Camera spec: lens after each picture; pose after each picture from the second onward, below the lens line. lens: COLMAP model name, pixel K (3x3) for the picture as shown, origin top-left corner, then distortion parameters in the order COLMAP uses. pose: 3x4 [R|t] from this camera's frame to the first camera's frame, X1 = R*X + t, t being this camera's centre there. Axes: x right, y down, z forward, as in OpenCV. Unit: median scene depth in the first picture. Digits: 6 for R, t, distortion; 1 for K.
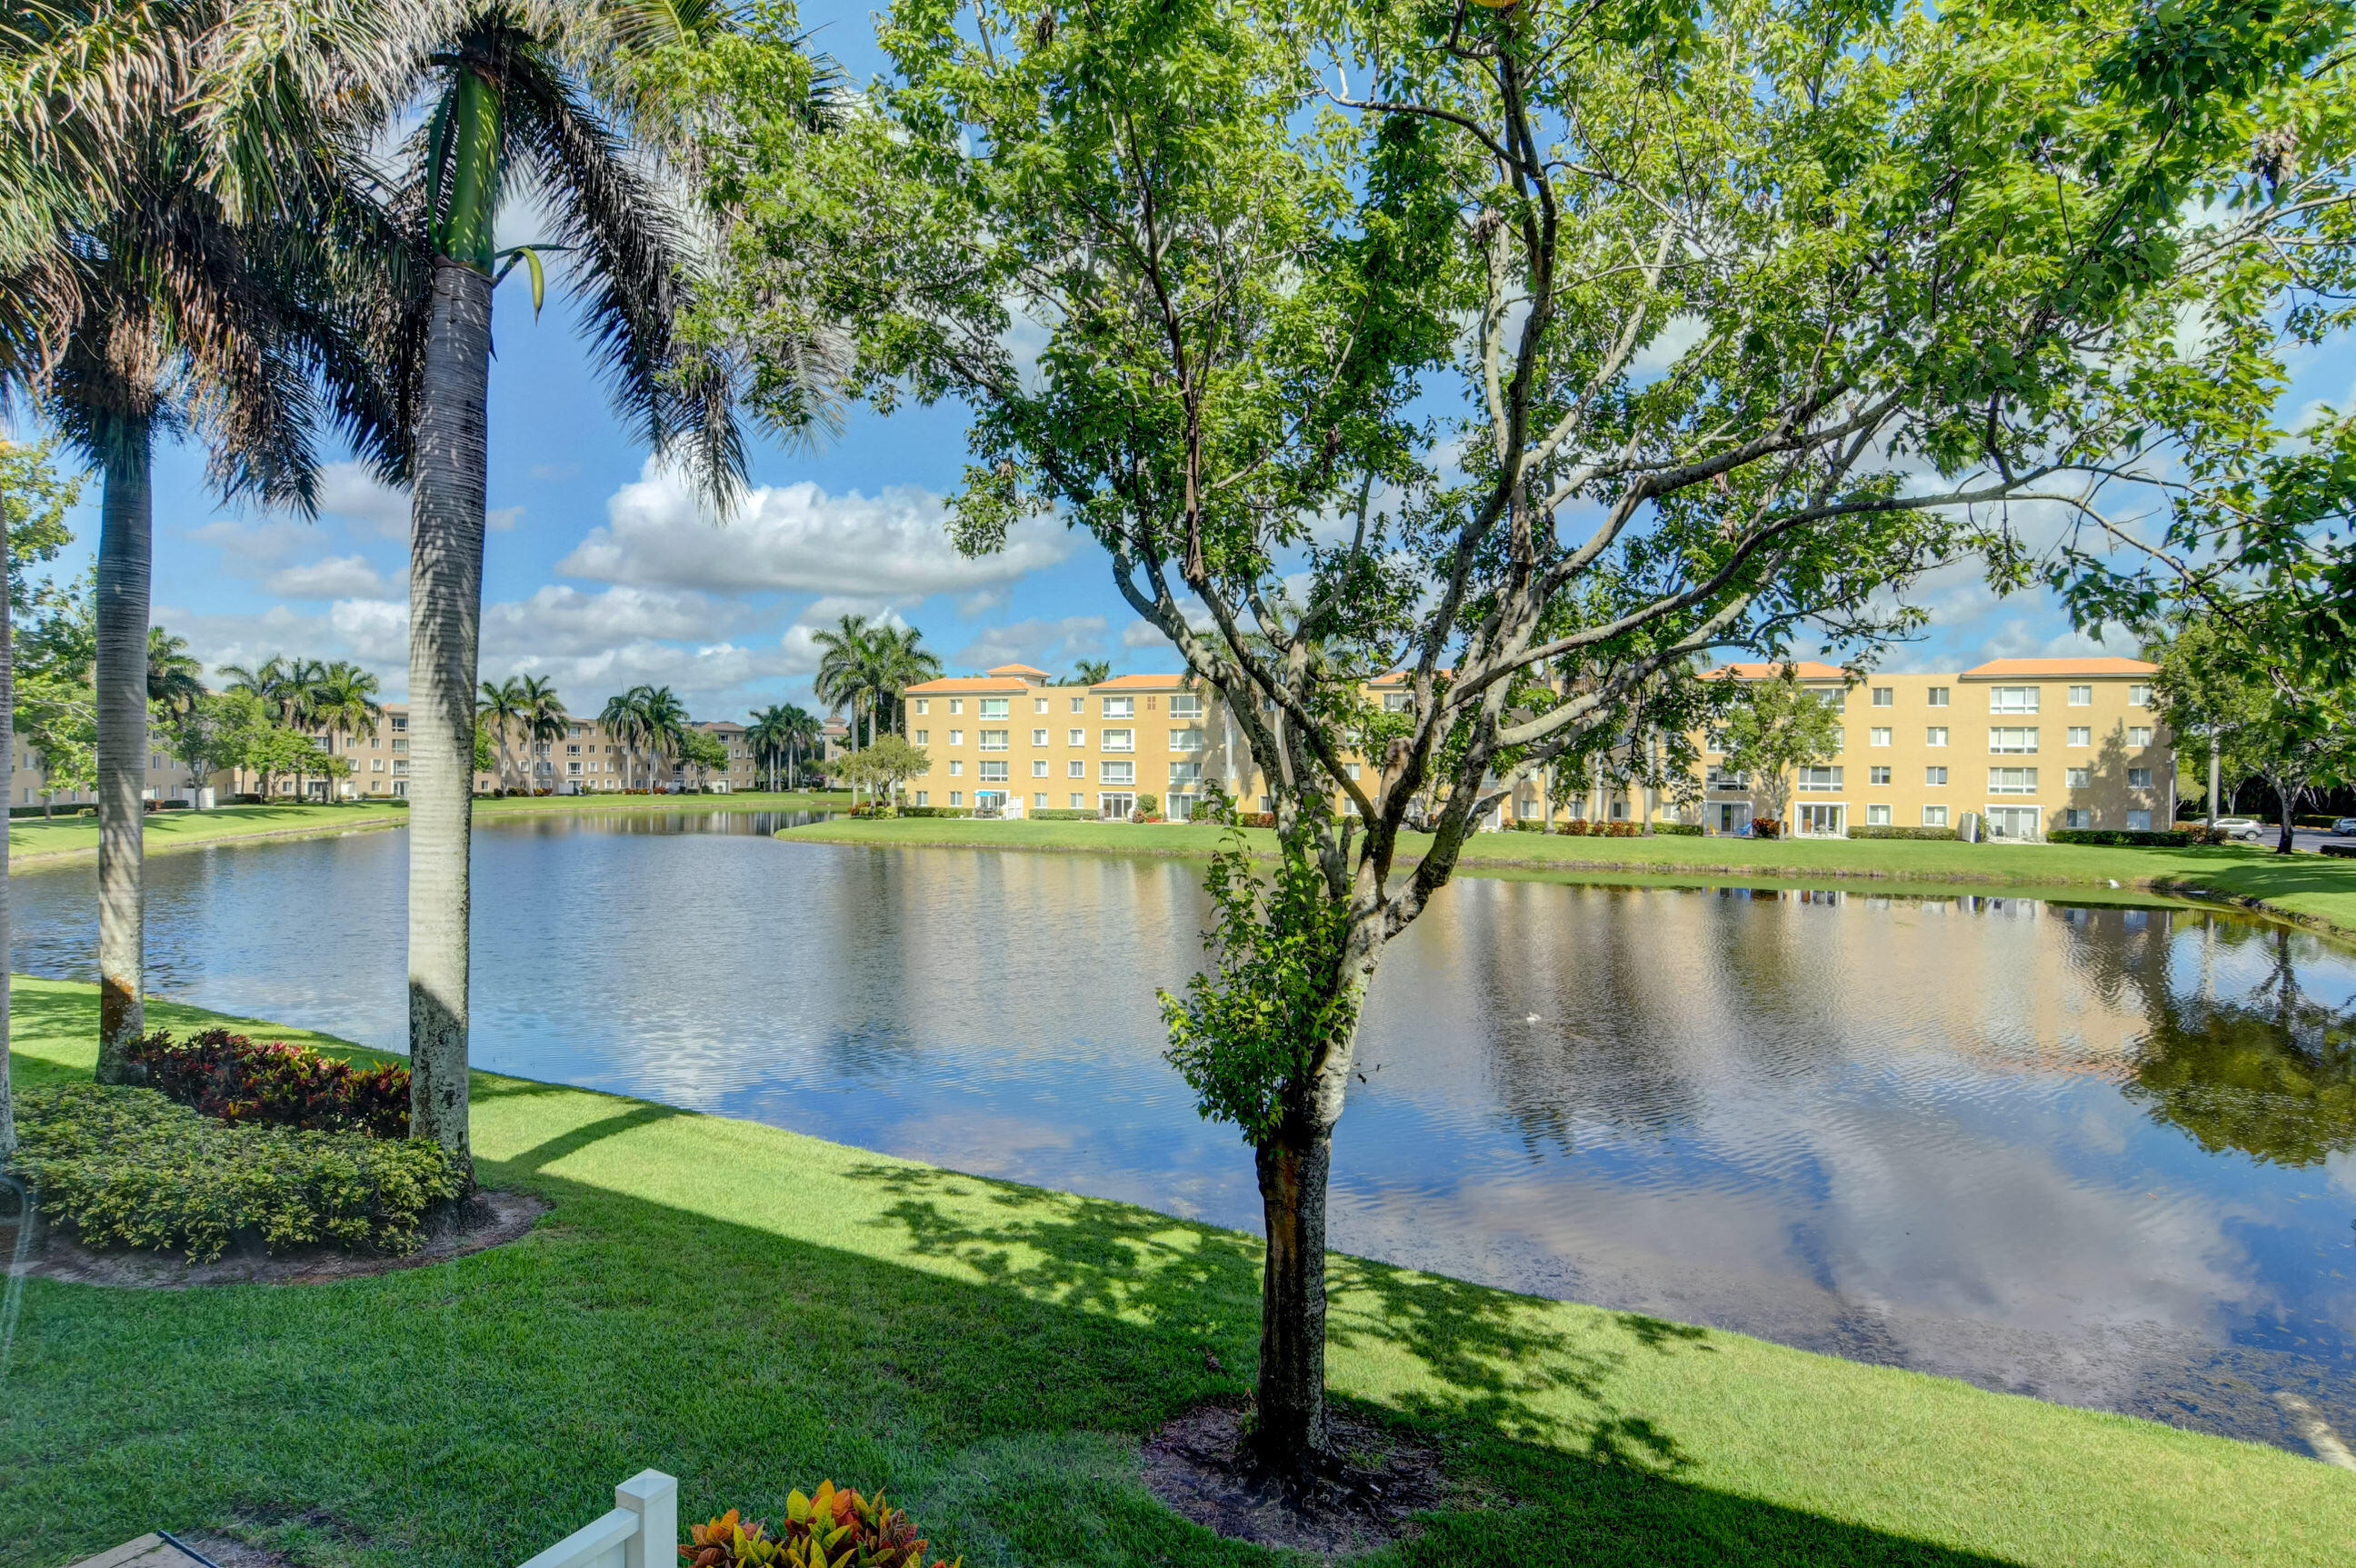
lens RADIAL K [[1303.5, 0, 1194.9], [0, 1303.5, 802.5], [0, 0, 1]] dist [-0.015521, 0.006971]
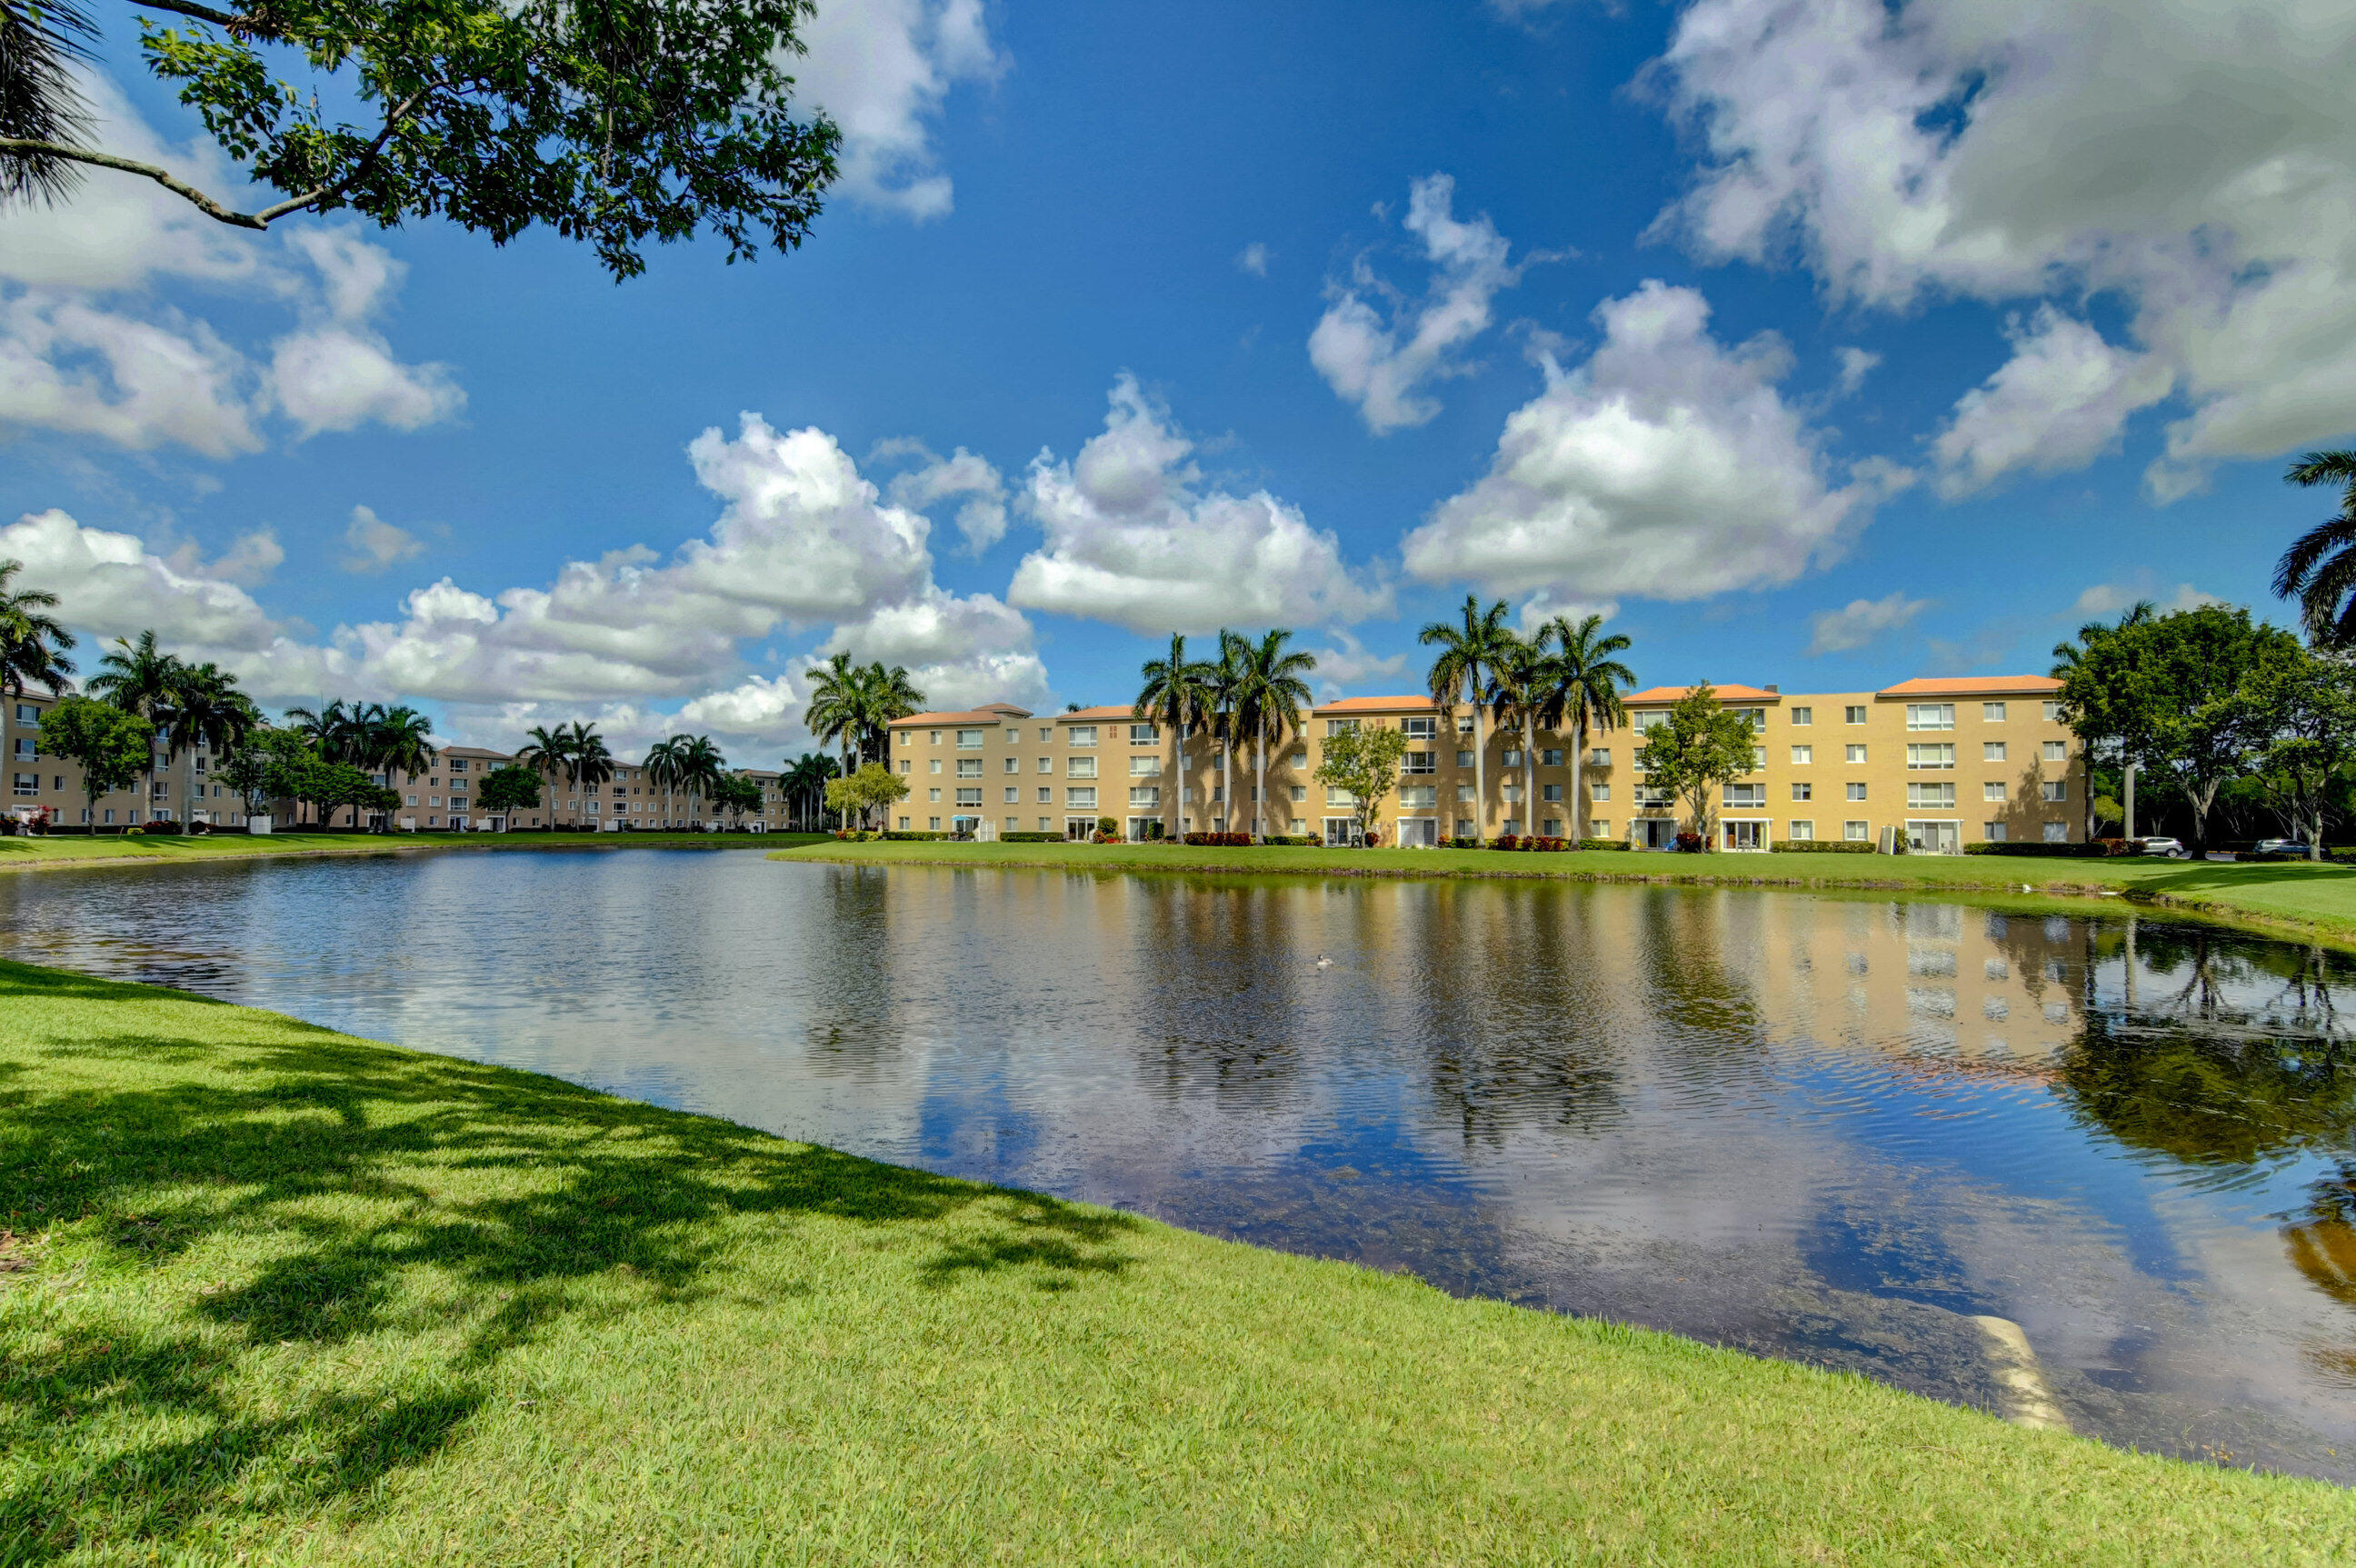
lens RADIAL K [[1161.4, 0, 1192.8], [0, 1161.4, 805.3], [0, 0, 1]] dist [-0.022647, 0.010069]
pose [[0.999443, -0.001150, -0.033344, 0.073866], [-0.000538, 0.998720, -0.050583, 0.036754], [0.033360, 0.050572, 0.998163, 0.065175]]
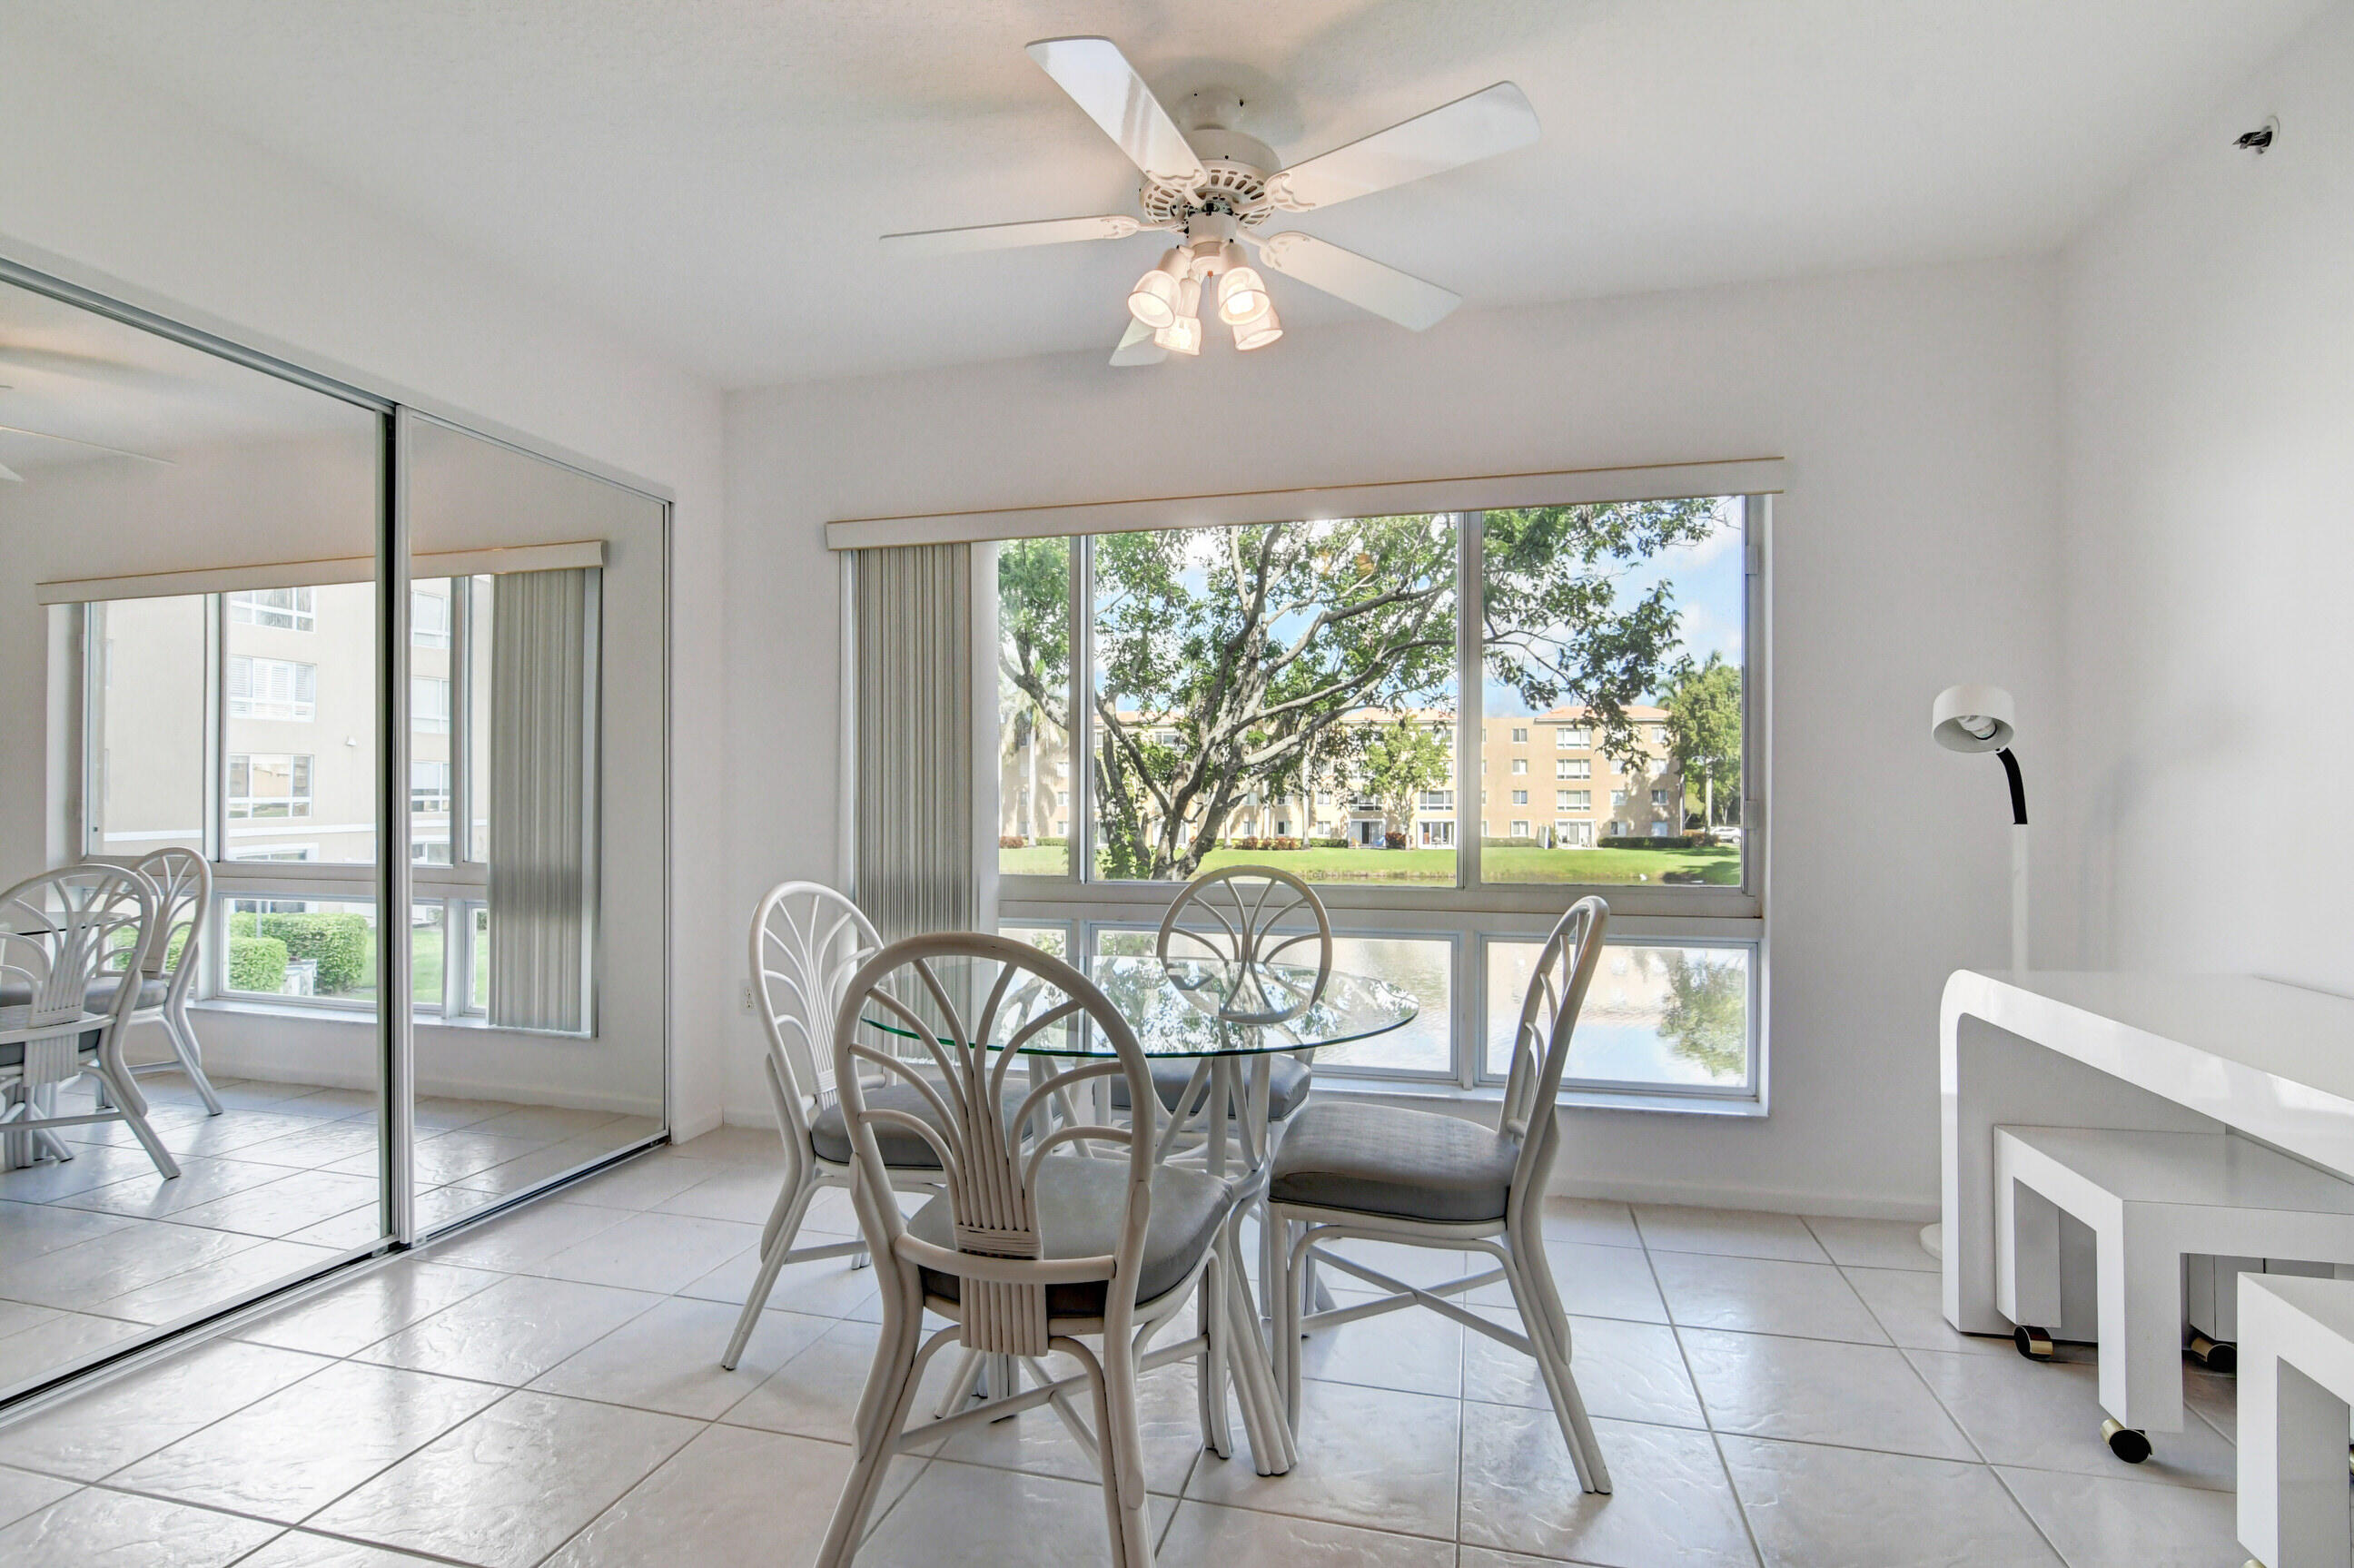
lens RADIAL K [[1160.2, 0, 1174.2], [0, 1160.2, 802.6], [0, 0, 1]] dist [-0.022647, 0.010069]
pose [[0.974654, -0.011197, 0.223437, -0.015952], [0.016226, 0.999654, -0.020682, 0.002838], [-0.223128, 0.023784, 0.974499, -0.037182]]
